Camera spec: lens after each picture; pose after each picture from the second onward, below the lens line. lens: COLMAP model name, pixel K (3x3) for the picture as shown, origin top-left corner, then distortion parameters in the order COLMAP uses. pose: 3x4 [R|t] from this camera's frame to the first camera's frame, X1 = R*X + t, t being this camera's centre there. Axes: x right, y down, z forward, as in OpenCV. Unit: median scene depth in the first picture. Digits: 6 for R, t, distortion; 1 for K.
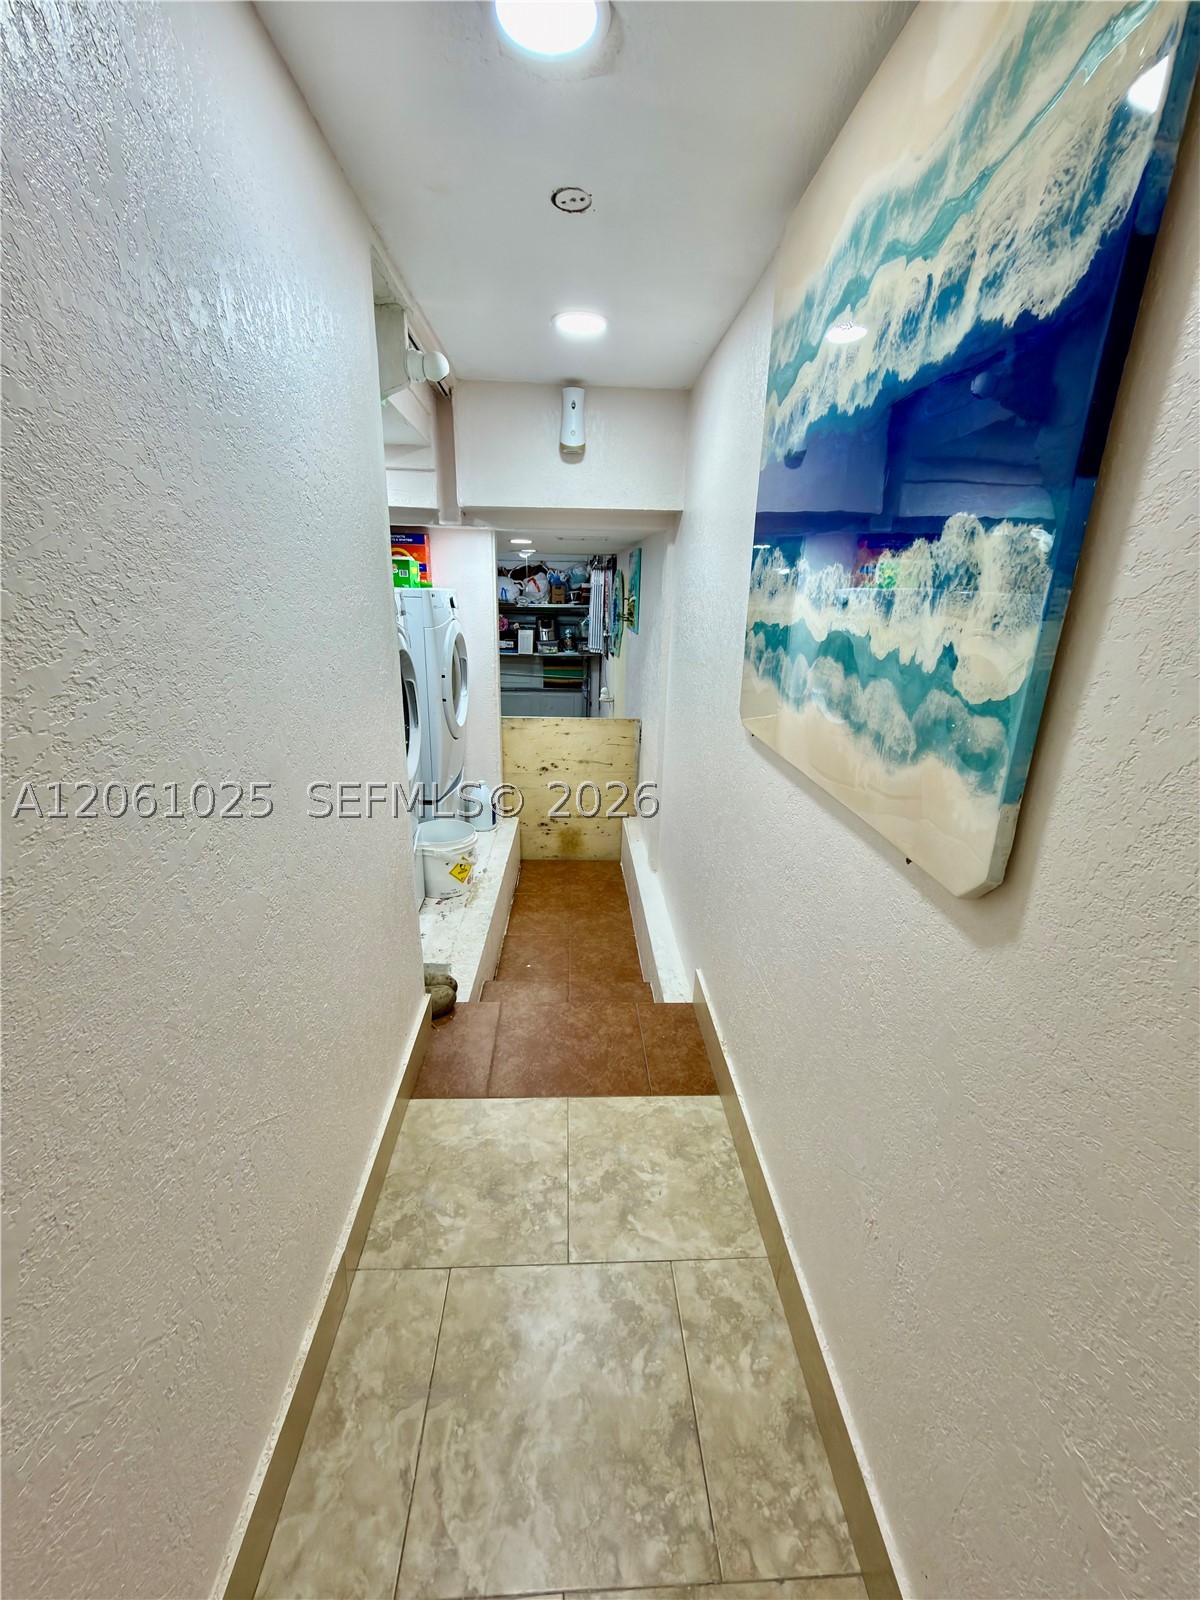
lens RADIAL K [[637.3, 0, 598.9], [0, 637.3, 795.7], [0, 0, 1]] dist [-0.000639, -0.000140]
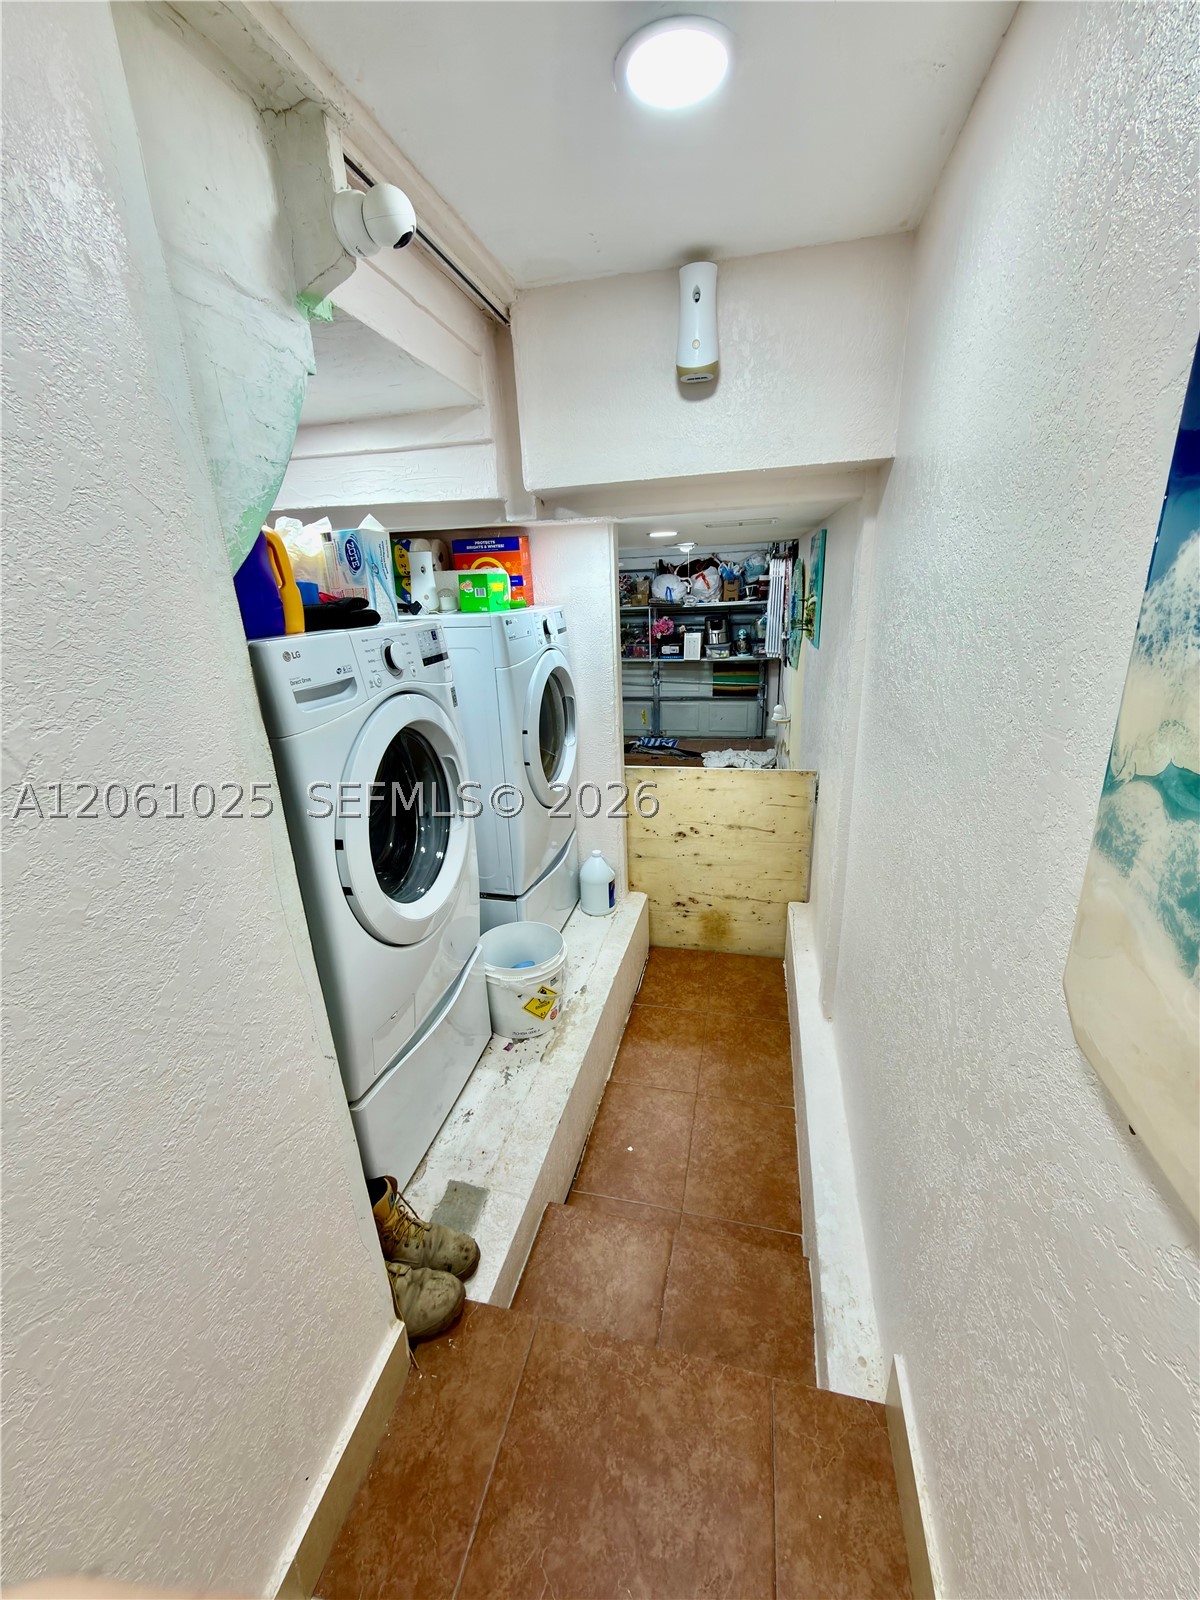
lens RADIAL K [[637.3, 0, 598.9], [0, 637.3, 795.7], [0, 0, 1]] dist [-0.000639, -0.000140]
pose [[0.959857, 0.028813, -0.279006, 0.029778], [-0.025736, 0.999561, 0.014687, -0.095044], [0.279307, -0.006917, 0.960177, 0.243810]]
